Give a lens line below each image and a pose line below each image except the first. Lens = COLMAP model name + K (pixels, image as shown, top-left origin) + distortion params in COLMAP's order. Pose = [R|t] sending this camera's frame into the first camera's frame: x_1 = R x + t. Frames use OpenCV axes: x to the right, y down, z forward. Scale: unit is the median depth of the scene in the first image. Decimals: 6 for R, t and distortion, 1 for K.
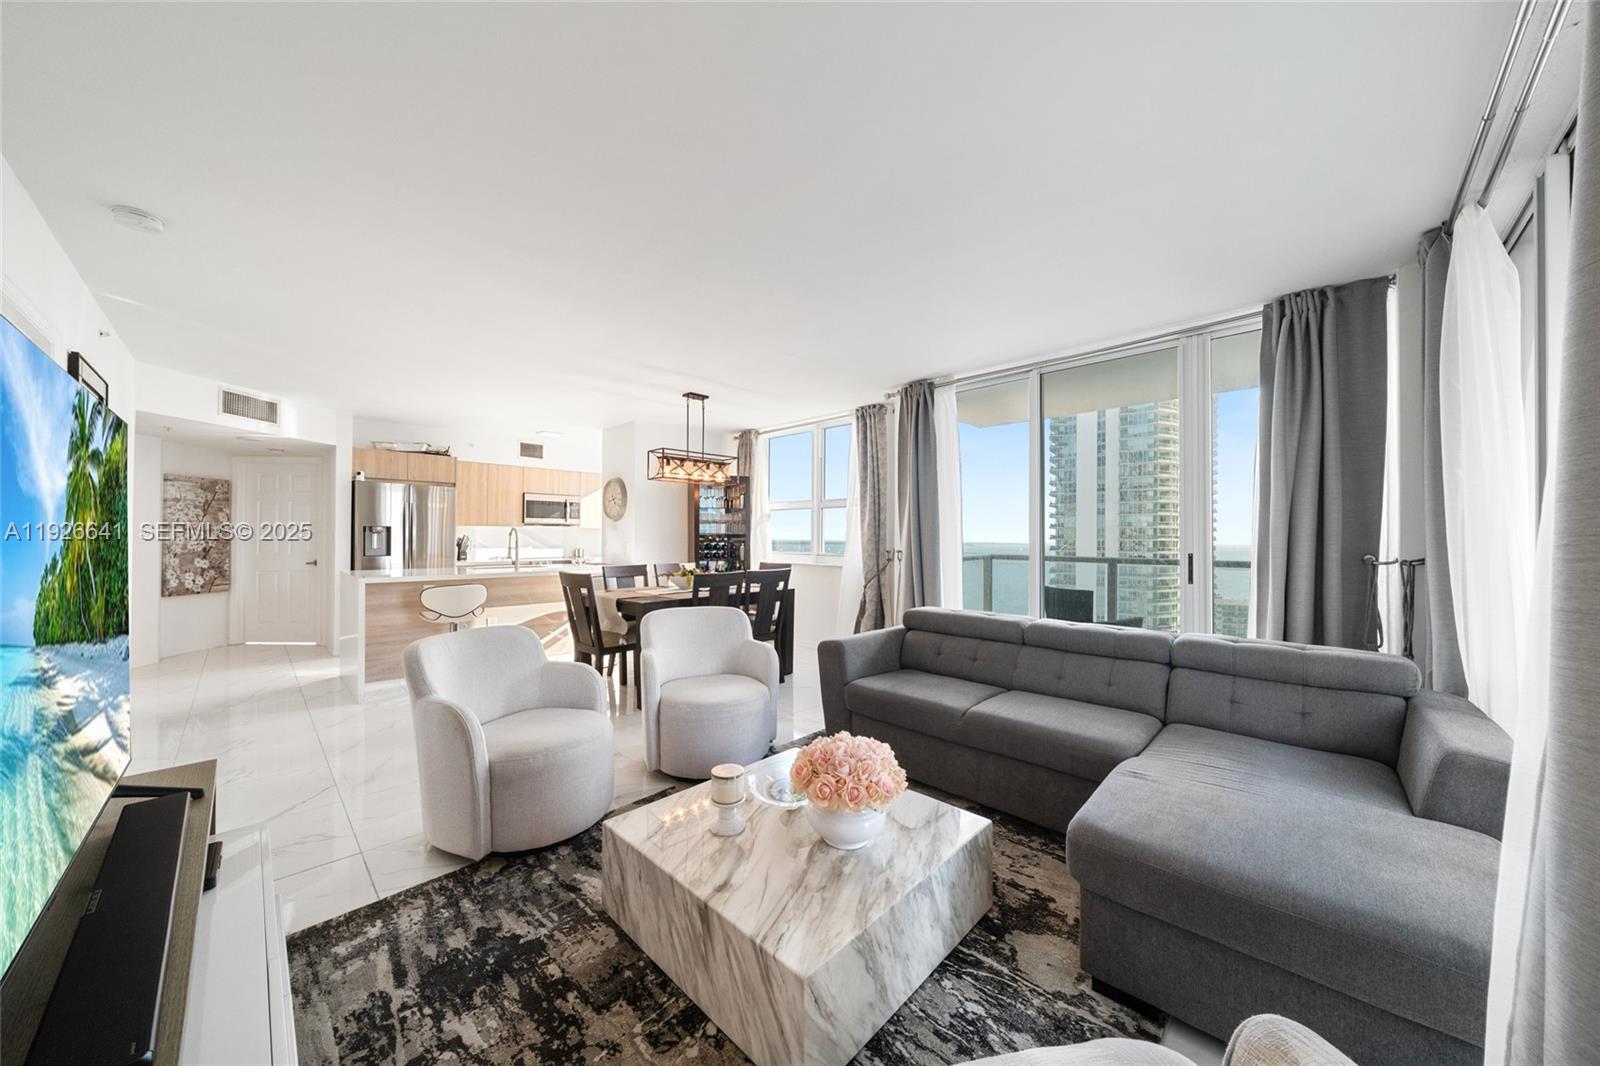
lens RADIAL K [[548.3, 0, 800.0], [0, 548.3, 533.0], [0, 0, 1]] dist [-0.005846, -0.000057]
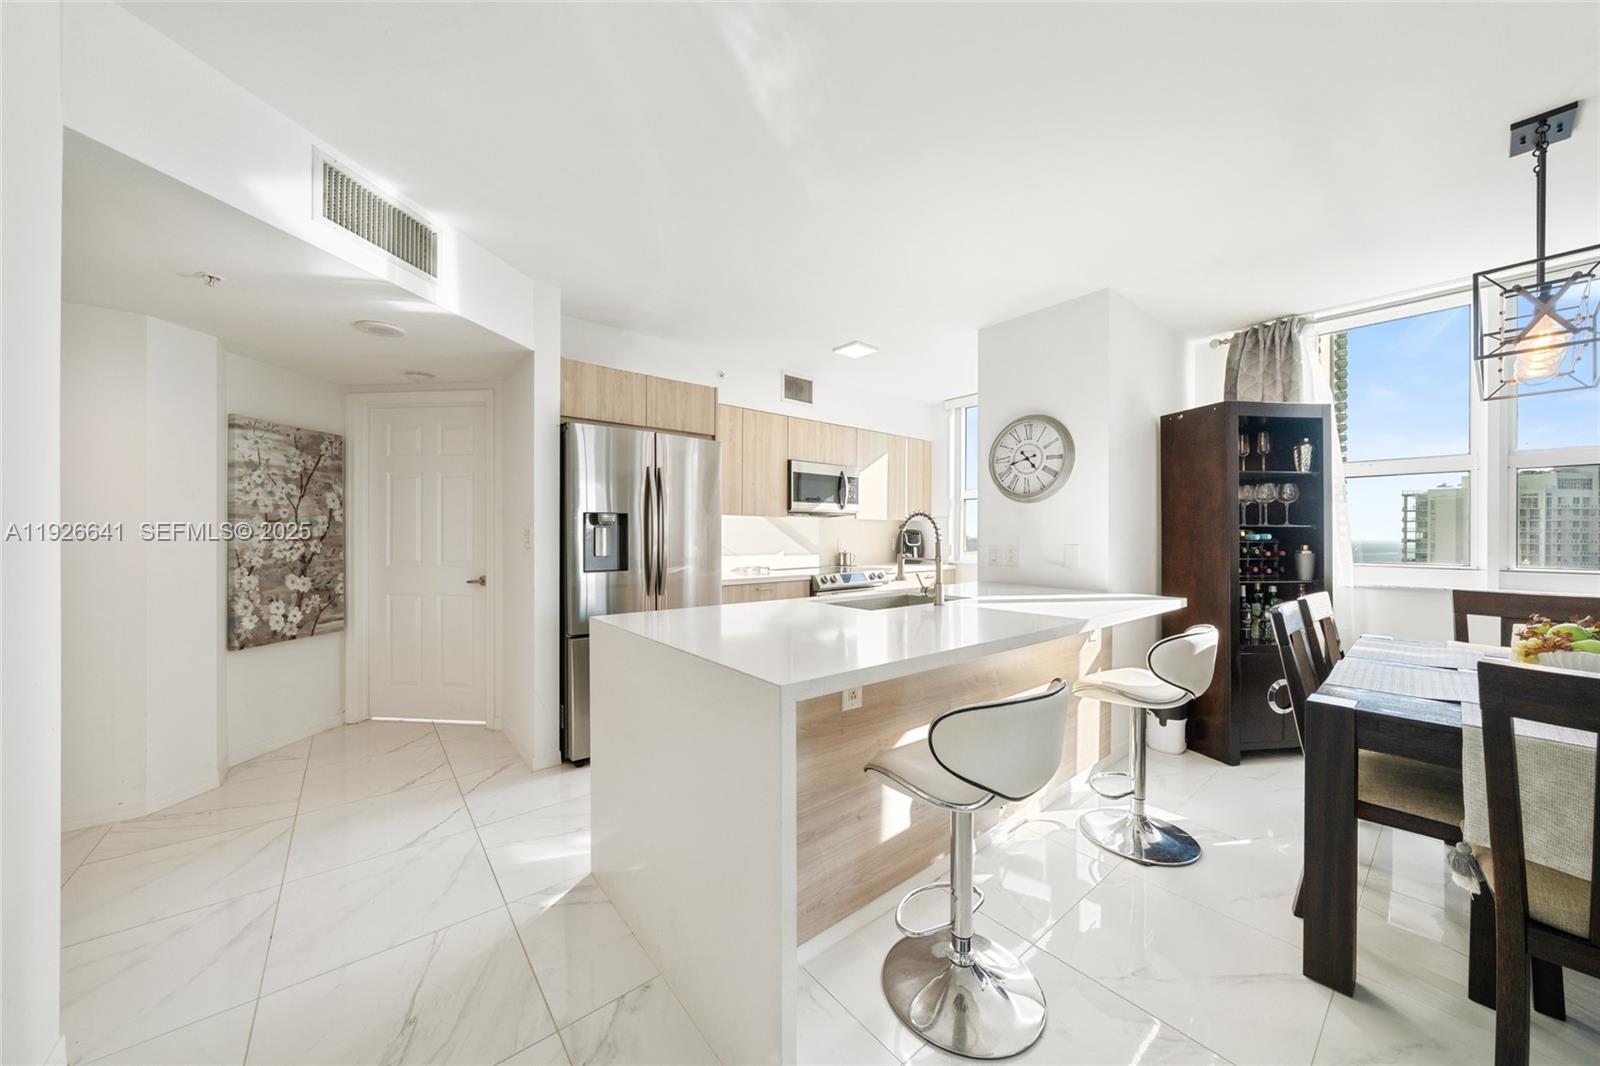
lens RADIAL K [[550.5, 0, 796.3], [0, 550.5, 535.8], [0, 0, 1]] dist [-0.005932, -0.000138]
pose [[0.993218, -0.002845, -0.116233, -0.563321], [0.003976, 0.999947, 0.009503, 0.004567], [0.116199, -0.009901, 0.993177, 0.536348]]
